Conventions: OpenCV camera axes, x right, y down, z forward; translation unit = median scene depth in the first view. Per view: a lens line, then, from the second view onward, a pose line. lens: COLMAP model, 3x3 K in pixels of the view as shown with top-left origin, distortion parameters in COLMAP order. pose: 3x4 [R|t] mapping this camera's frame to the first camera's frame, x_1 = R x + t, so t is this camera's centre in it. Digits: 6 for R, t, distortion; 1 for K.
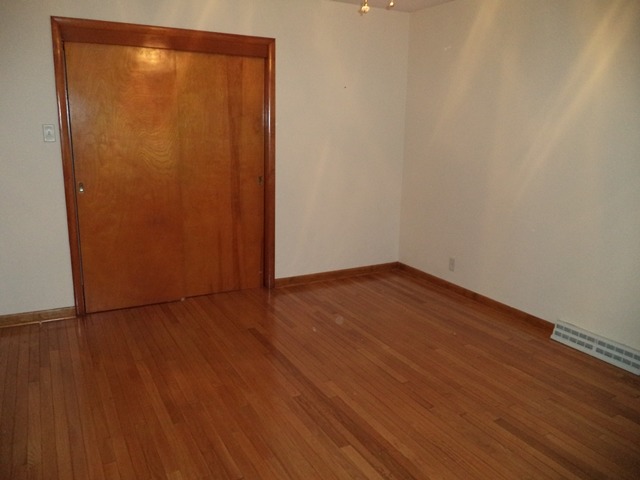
lens RADIAL K [[524.3, 0, 320.0], [0, 524.3, 240.0], [0, 0, 1]] dist [-0.009103, -0.011413]
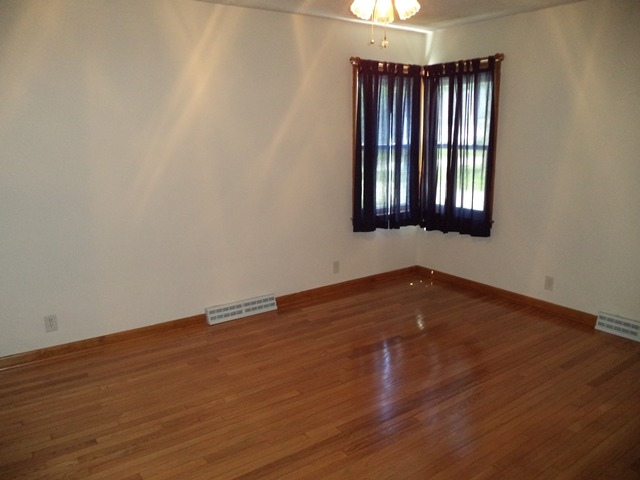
lens RADIAL K [[524.3, 0, 320.0], [0, 524.3, 240.0], [0, 0, 1]] dist [-0.009103, -0.011413]
pose [[-0.150560, -0.219986, 0.963814, -0.688092], [0.213331, 0.944728, 0.248955, -0.231827], [-0.965309, 0.243094, -0.095309, 0.874995]]
